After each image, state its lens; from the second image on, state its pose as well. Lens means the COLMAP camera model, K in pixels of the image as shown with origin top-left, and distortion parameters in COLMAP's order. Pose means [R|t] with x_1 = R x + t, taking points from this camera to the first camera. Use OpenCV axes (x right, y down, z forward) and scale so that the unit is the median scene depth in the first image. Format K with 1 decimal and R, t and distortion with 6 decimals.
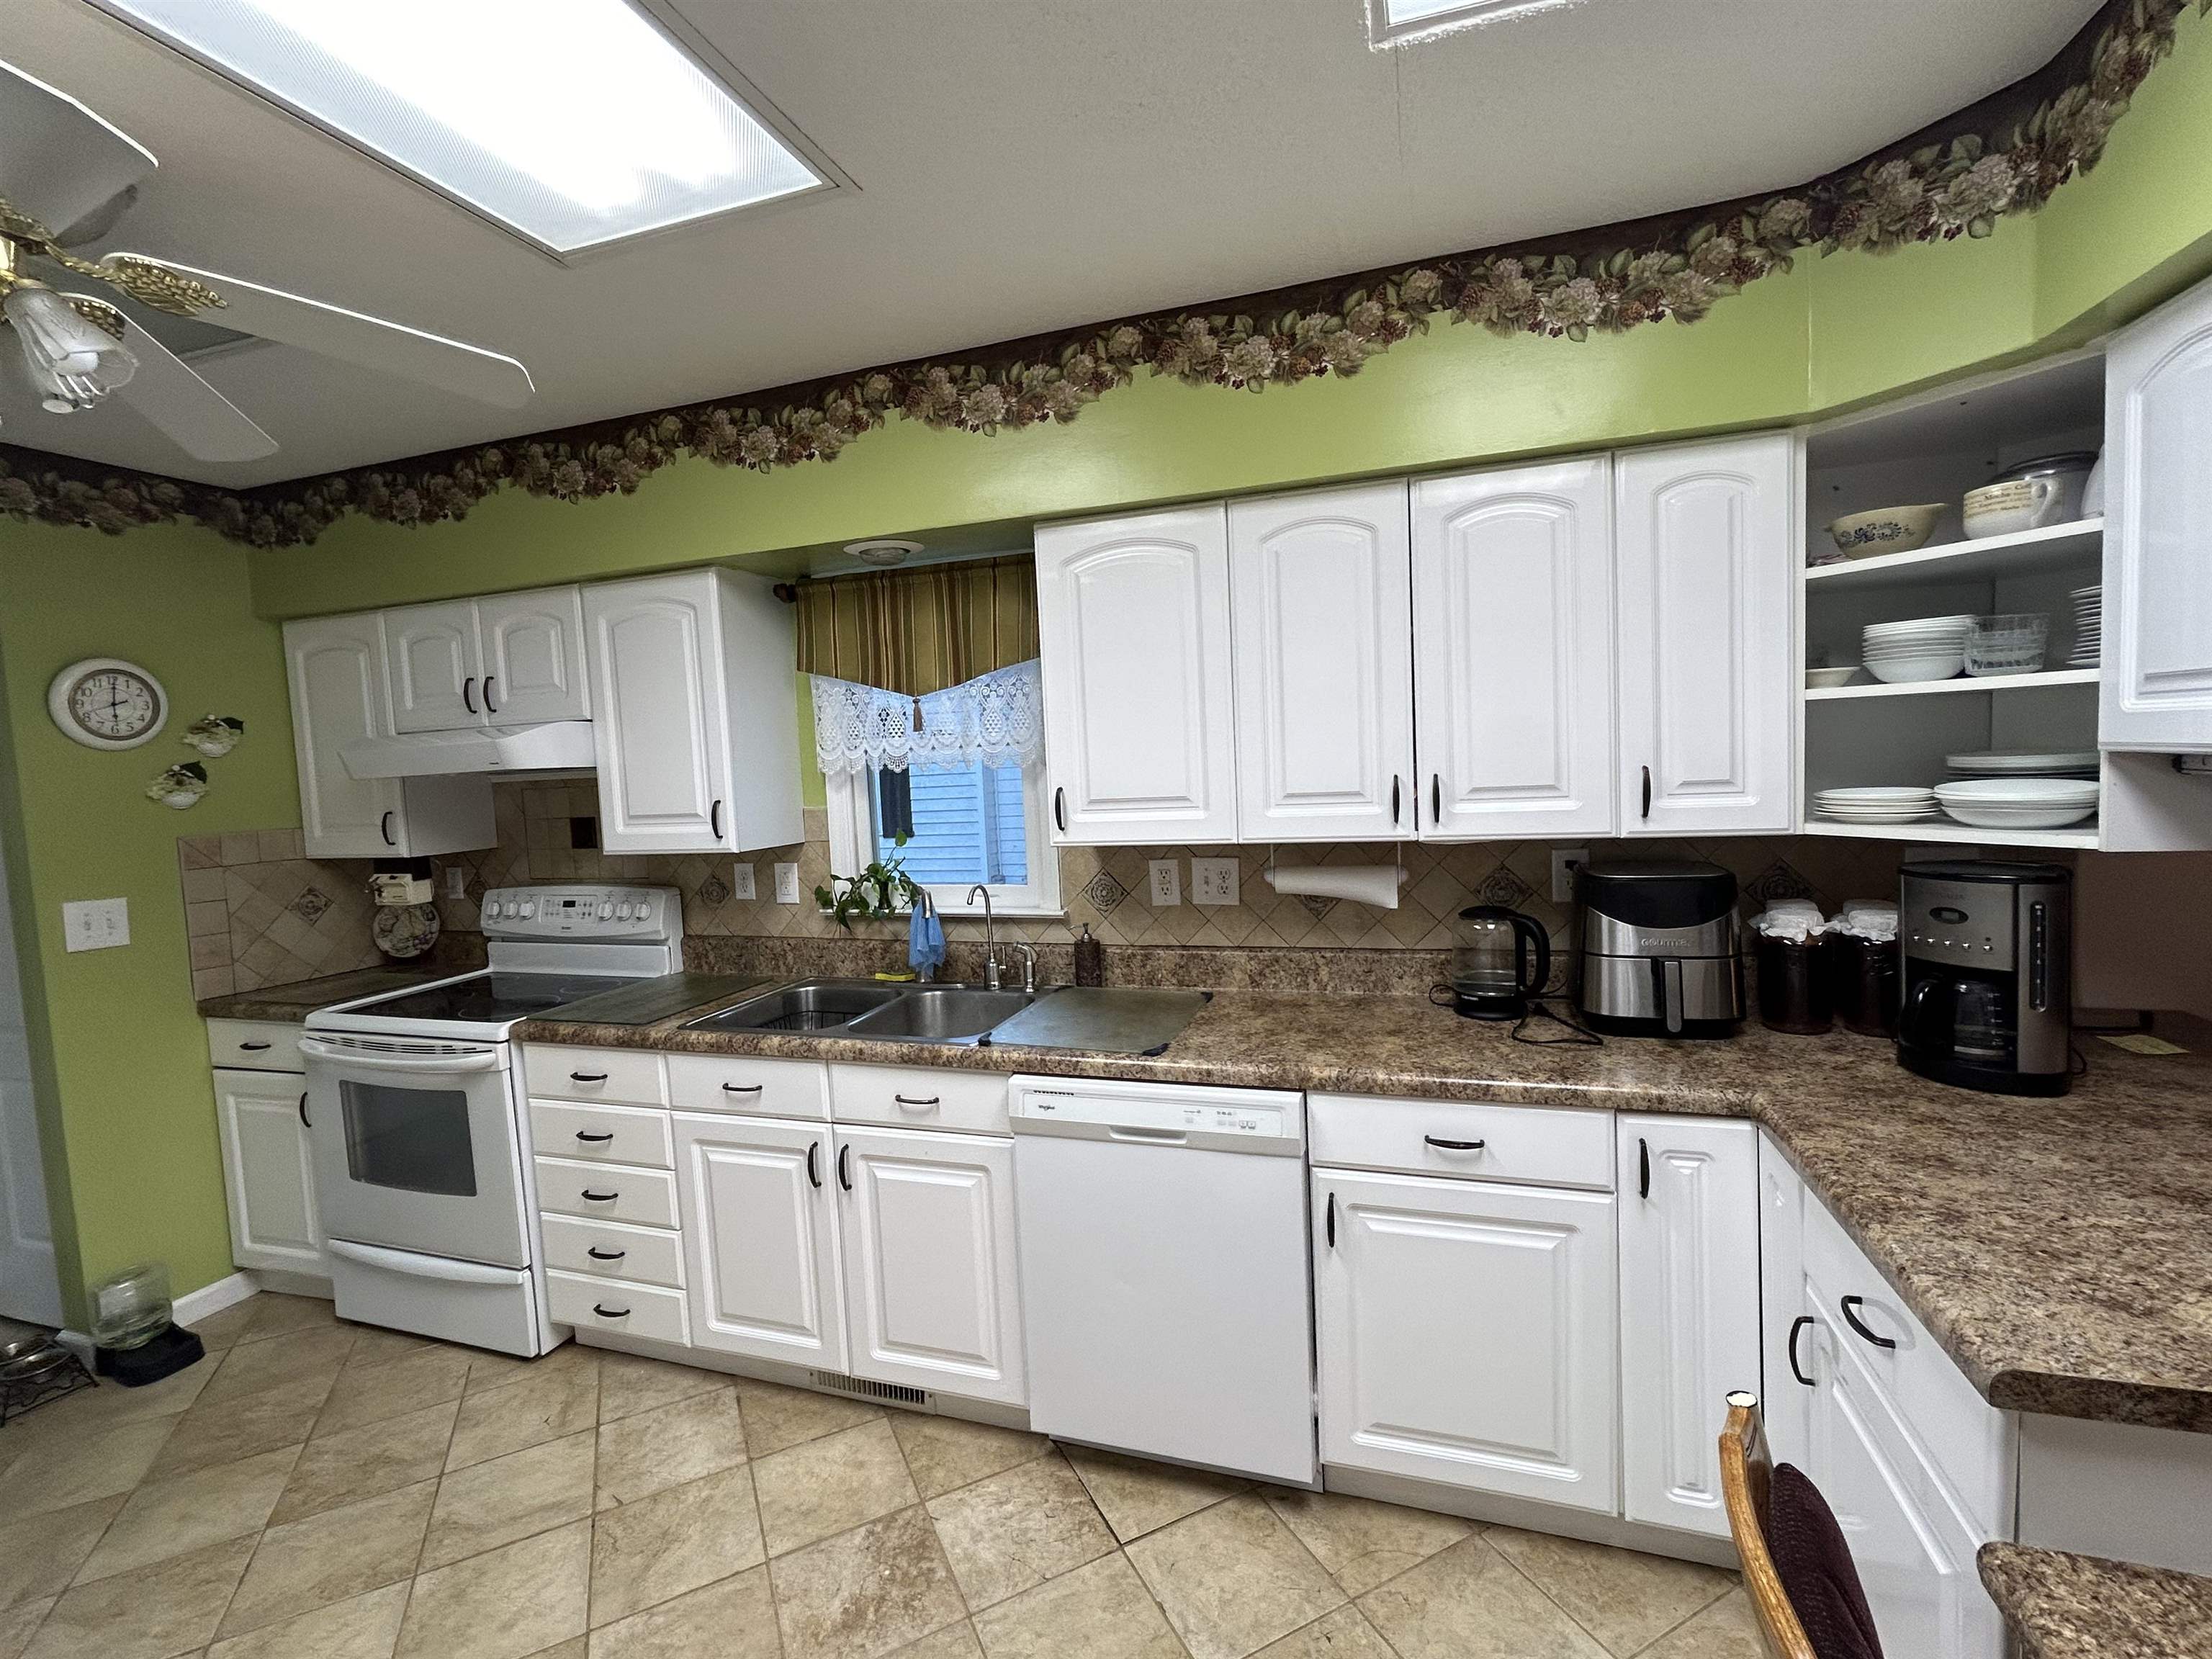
lens RADIAL K [[955.3, 0, 1120.8], [0, 955.3, 838.0], [0, 0, 1]] dist [-0.006202, 0.002352]
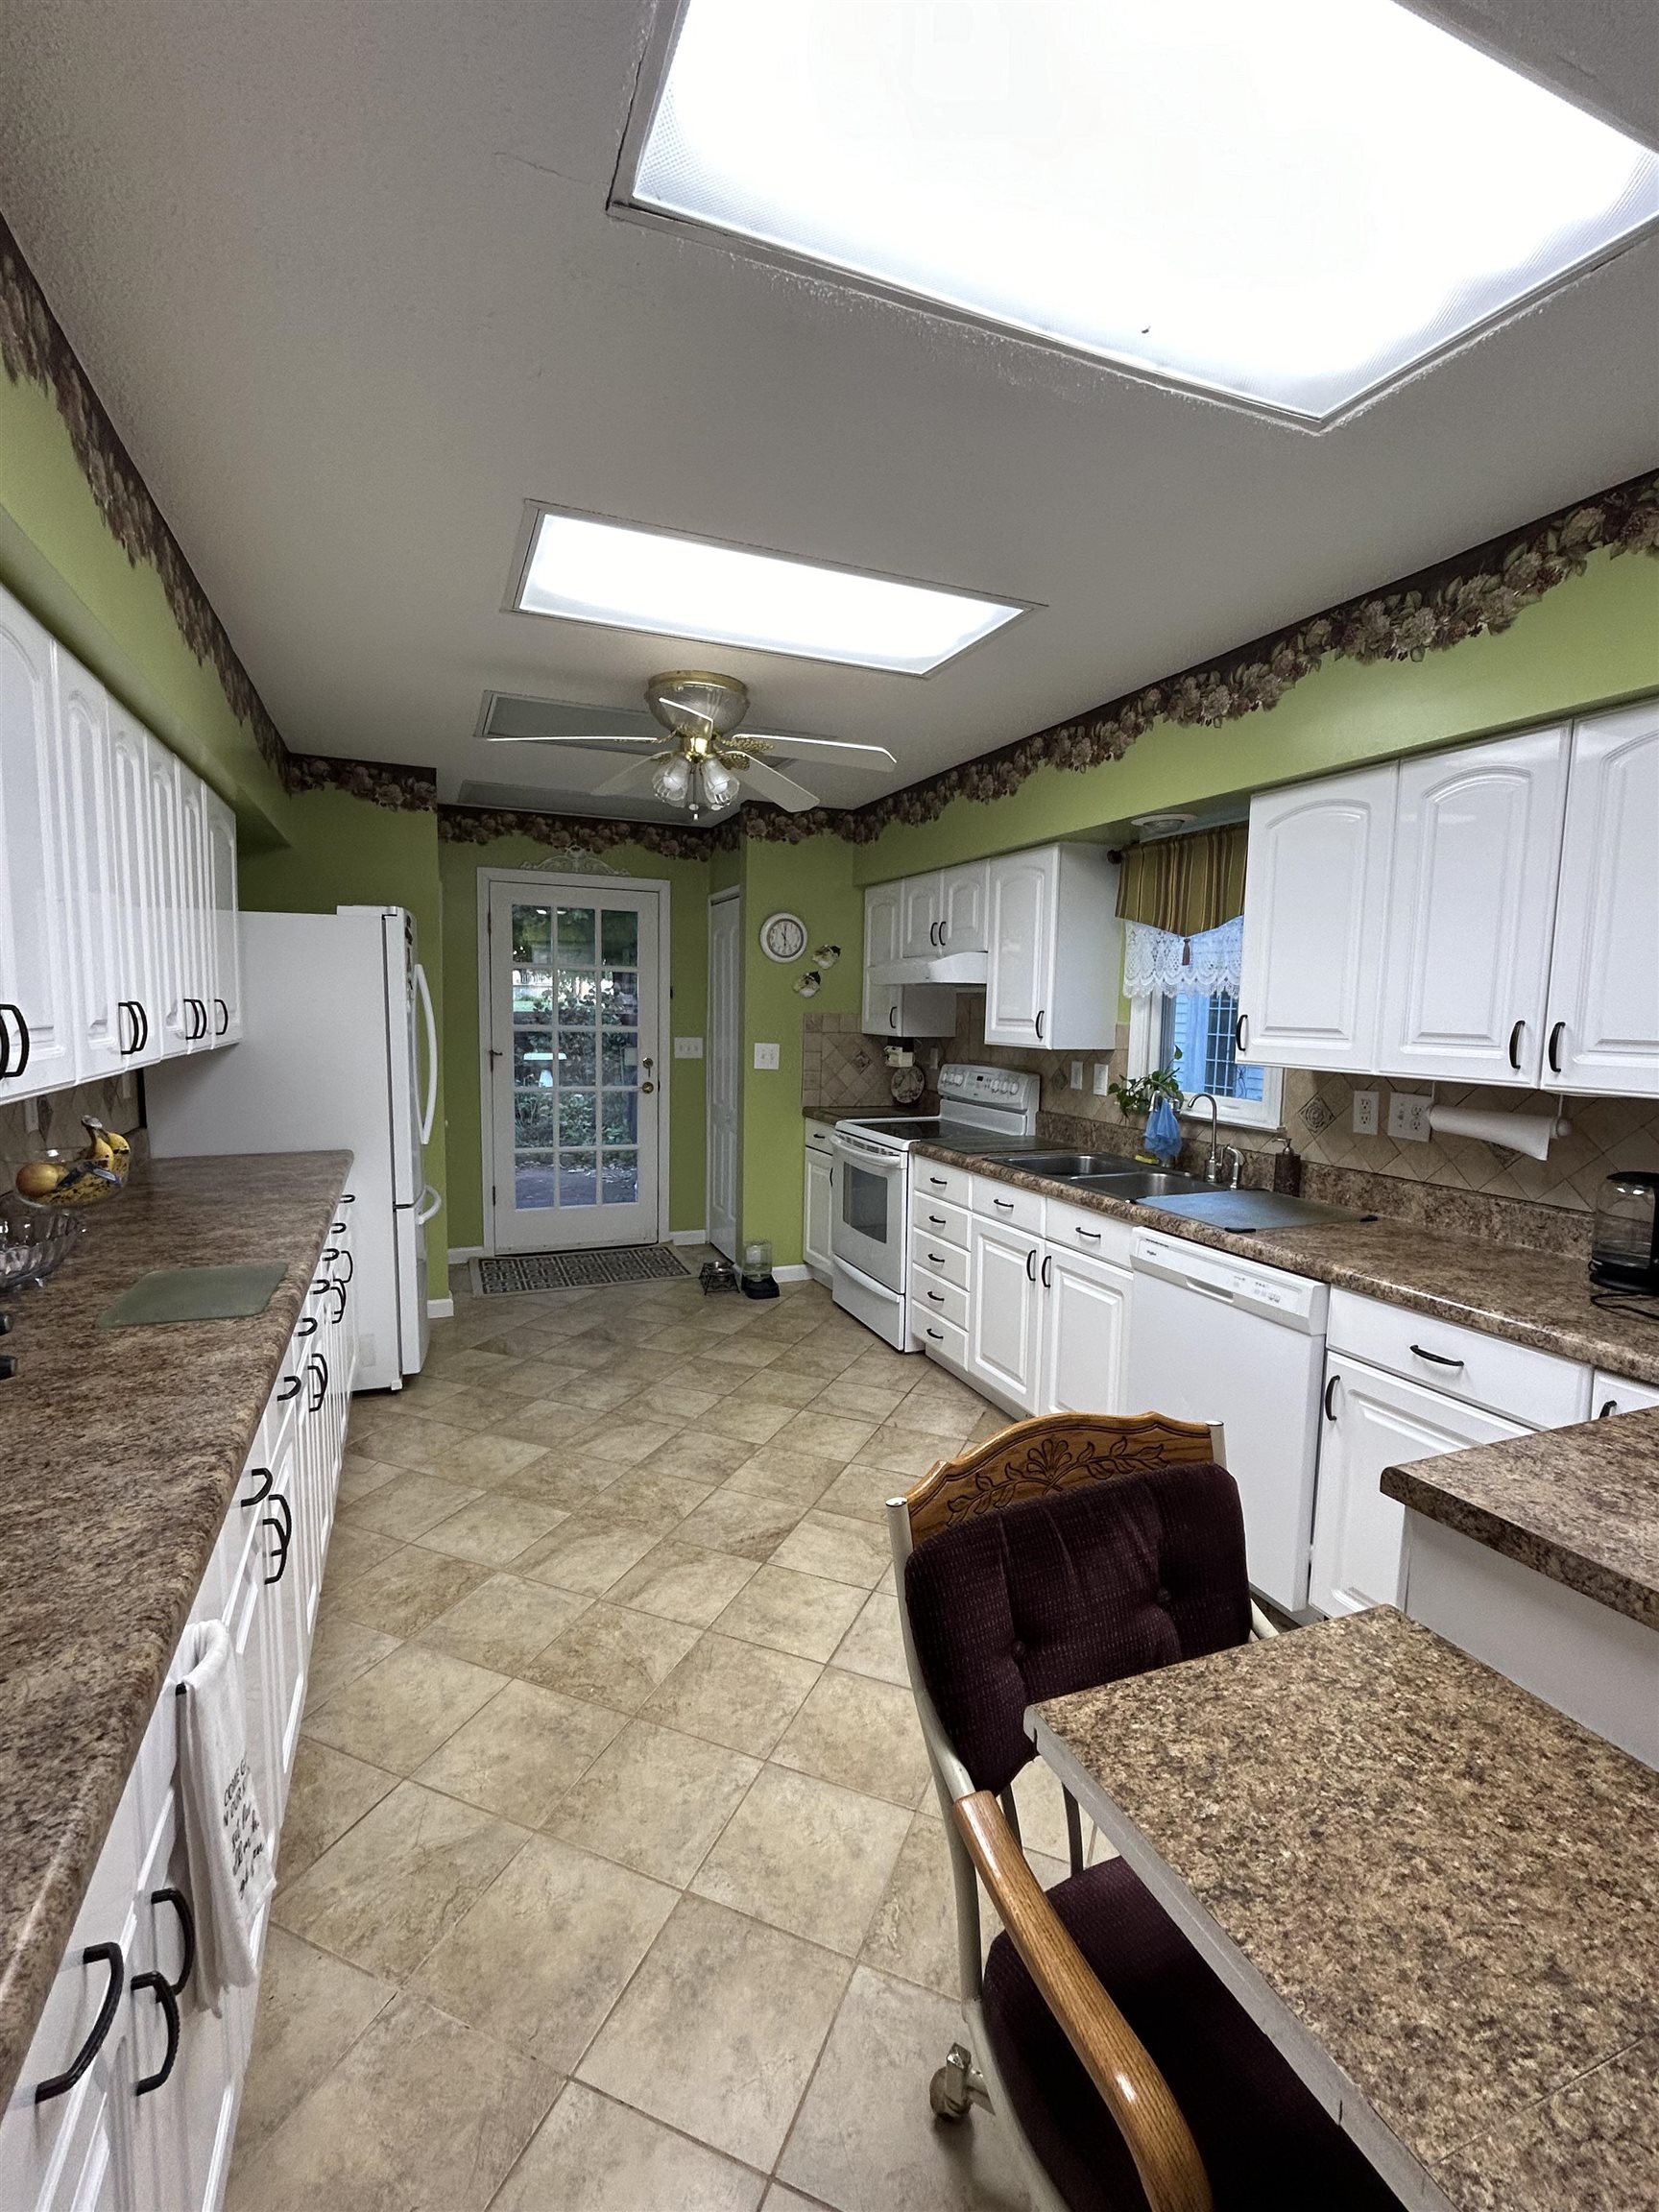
lens RADIAL K [[955.3, 0, 805.2], [0, 955.3, 1102.1], [0, 0, 1]] dist [-0.006202, 0.002352]
pose [[0.638880, 0.133205, -0.757686, 0.455656], [-0.101654, 0.990877, 0.088487, 0.004884], [0.762560, 0.020489, 0.646593, -0.174718]]
